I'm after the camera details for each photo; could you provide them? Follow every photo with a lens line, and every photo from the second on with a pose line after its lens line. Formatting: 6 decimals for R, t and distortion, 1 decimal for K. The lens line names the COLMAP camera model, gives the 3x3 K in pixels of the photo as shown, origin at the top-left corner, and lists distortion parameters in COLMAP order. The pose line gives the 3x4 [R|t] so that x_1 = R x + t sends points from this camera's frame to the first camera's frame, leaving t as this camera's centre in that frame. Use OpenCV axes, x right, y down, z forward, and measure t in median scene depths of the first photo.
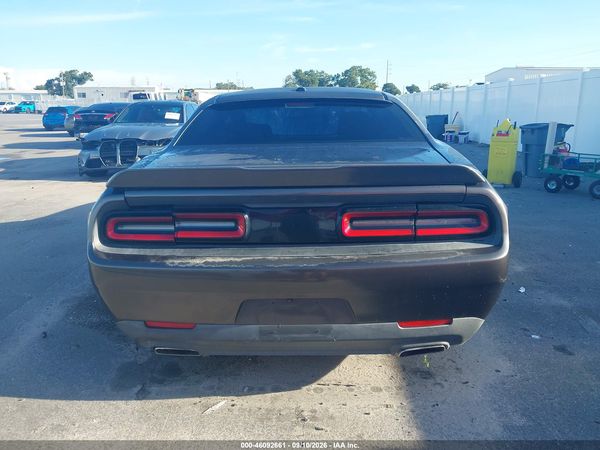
lens RADIAL K [[470.2, 0, 300.0], [0, 470.2, 225.0], [0, 0, 1]] dist [0.008949, -0.016982]
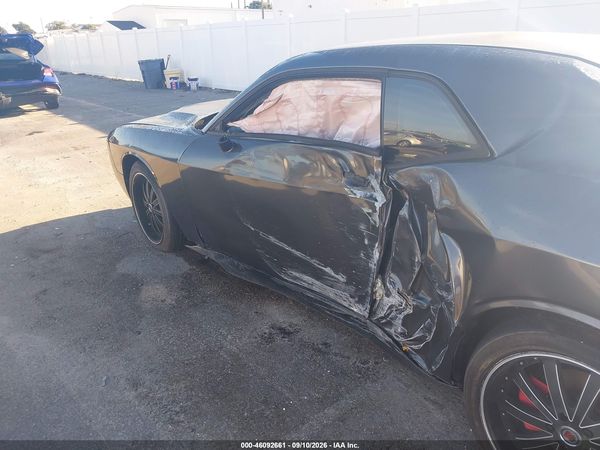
lens RADIAL K [[469.9, 0, 300.0], [0, 469.9, 225.0], [0, 0, 1]] dist [0.068491, -0.088905]
pose [[0.749275, -0.251775, 0.612532, -1.100285], [0.181773, 0.967578, 0.175361, -0.370757], [-0.636824, -0.020052, 0.770748, 1.244388]]
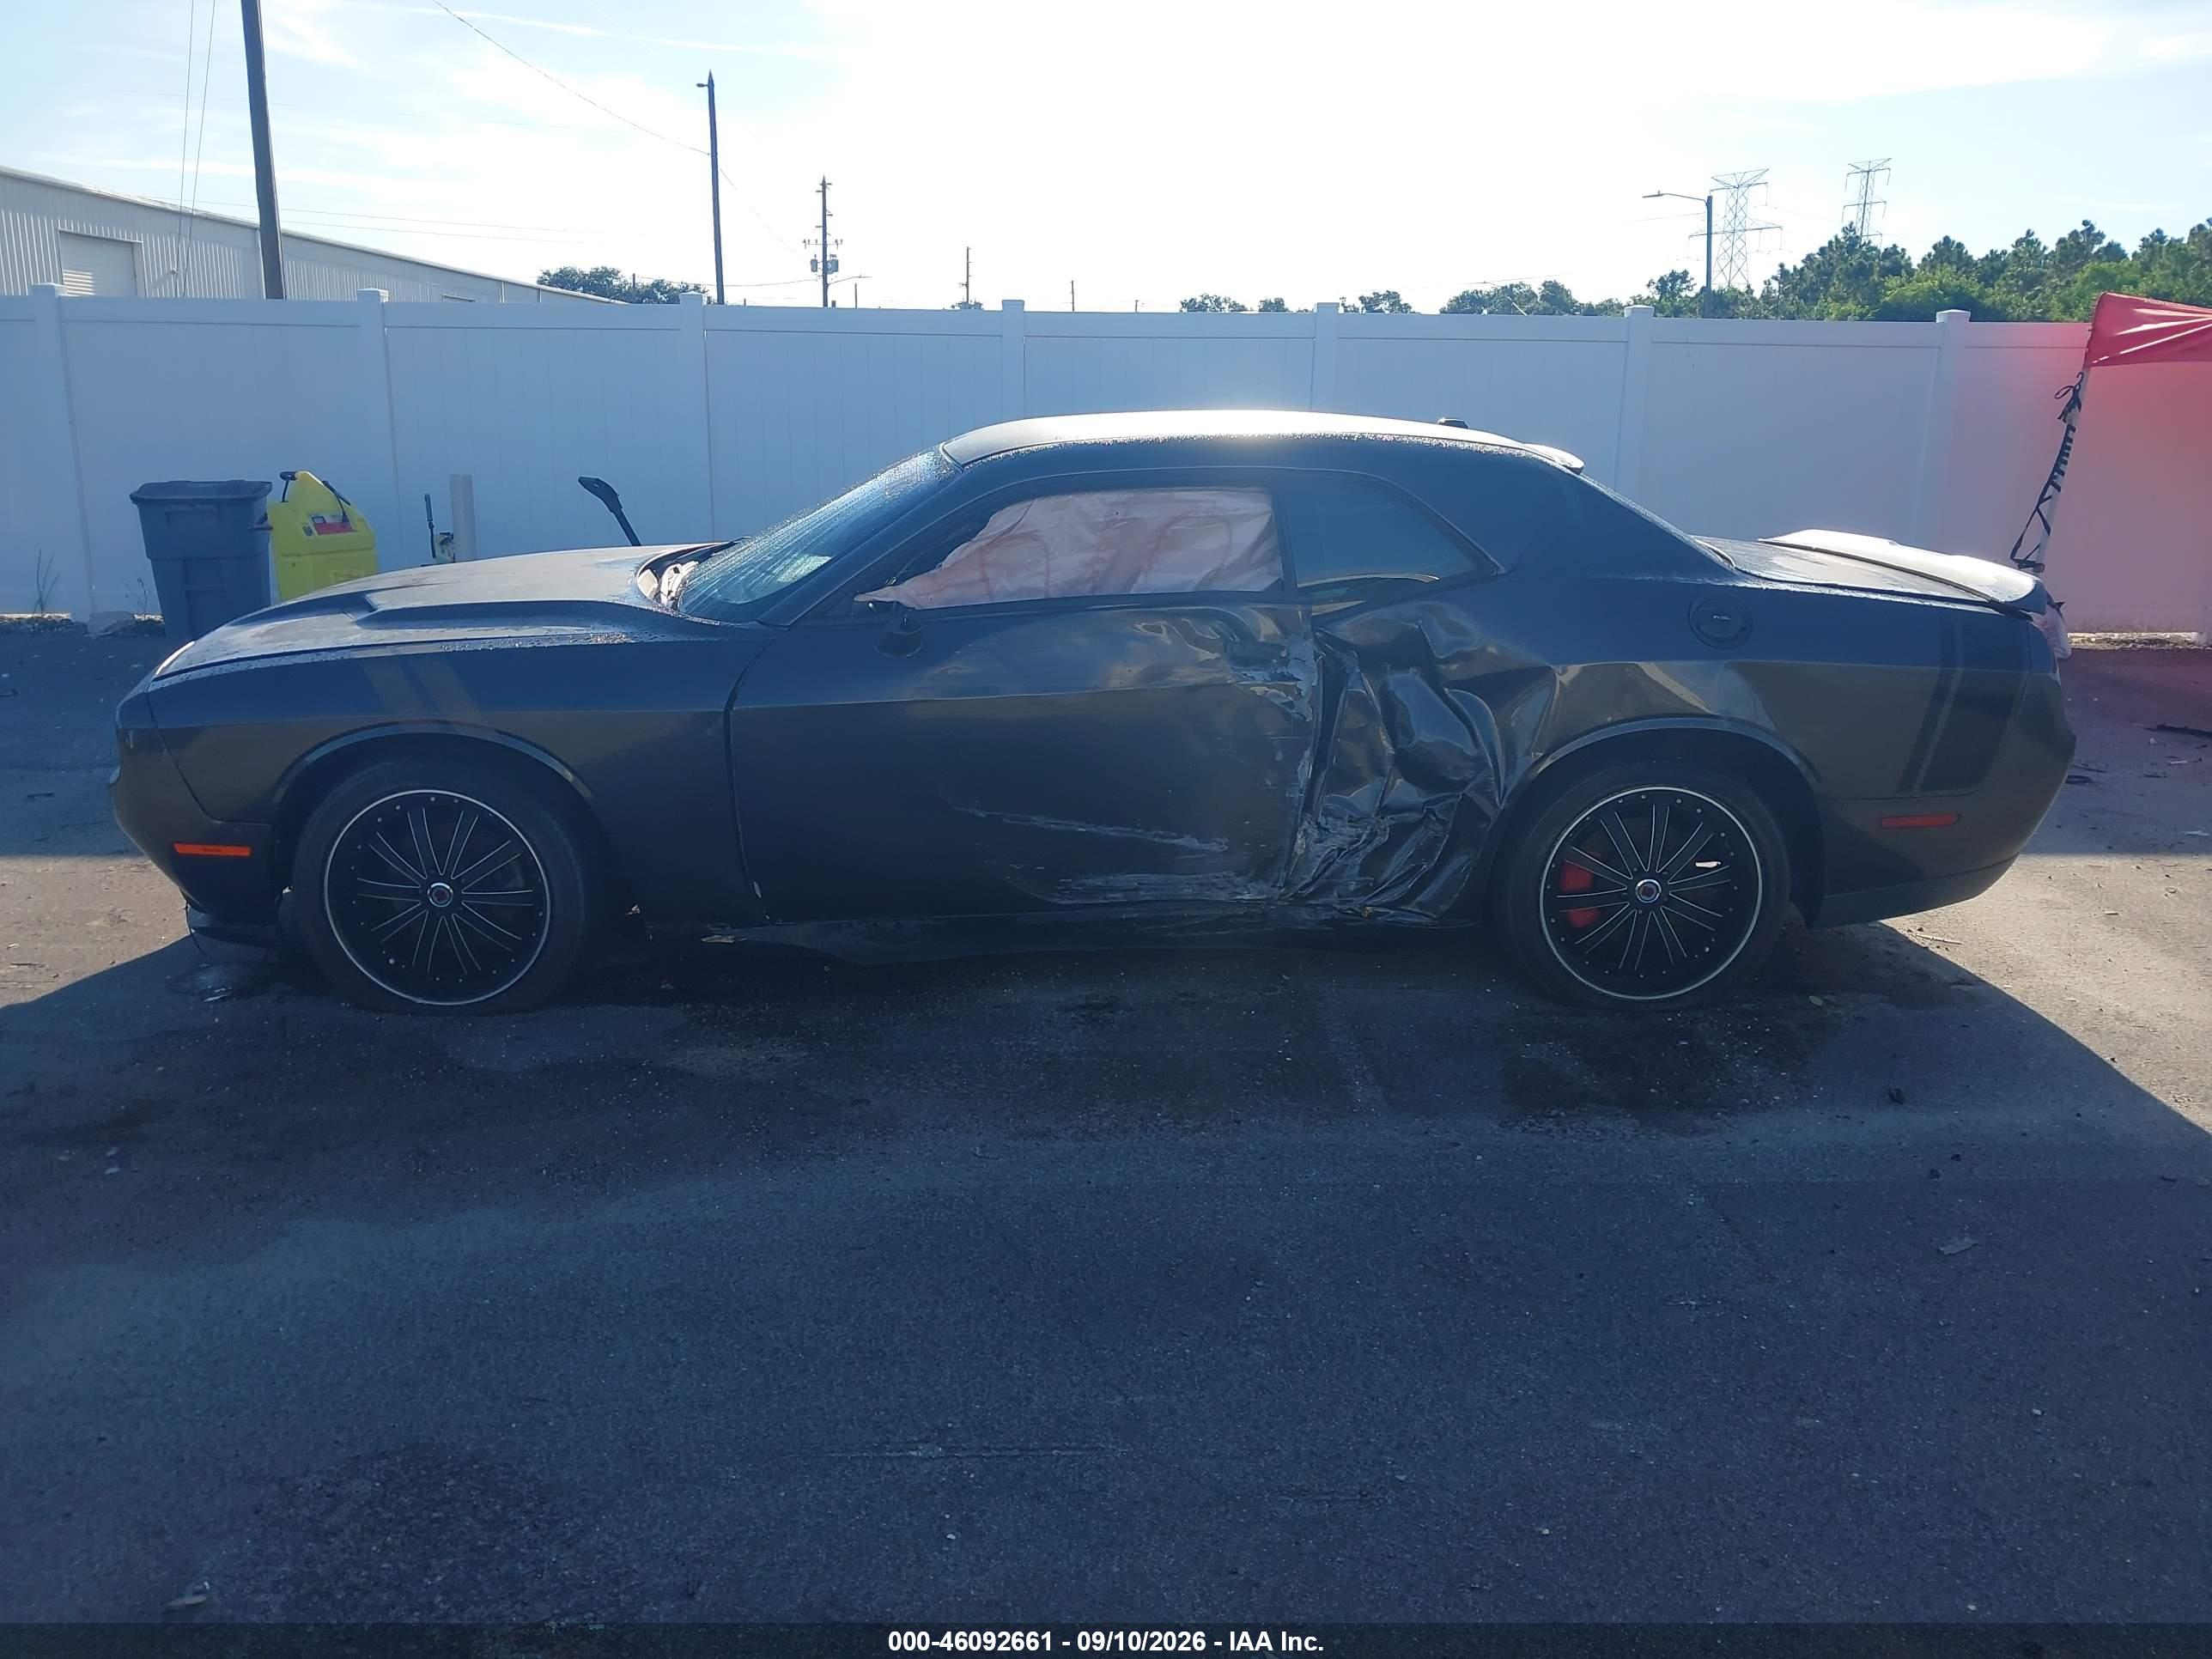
lens RADIAL K [[1733.4, 0, 1106.0], [0, 1733.4, 829.5], [0, 0, 1]] dist [0.008949, -0.016982]
pose [[-0.067644, -0.245497, 0.967034, -2.518190], [0.231166, 0.939023, 0.254555, -0.655173], [-0.970560, 0.240765, -0.006769, 2.192766]]
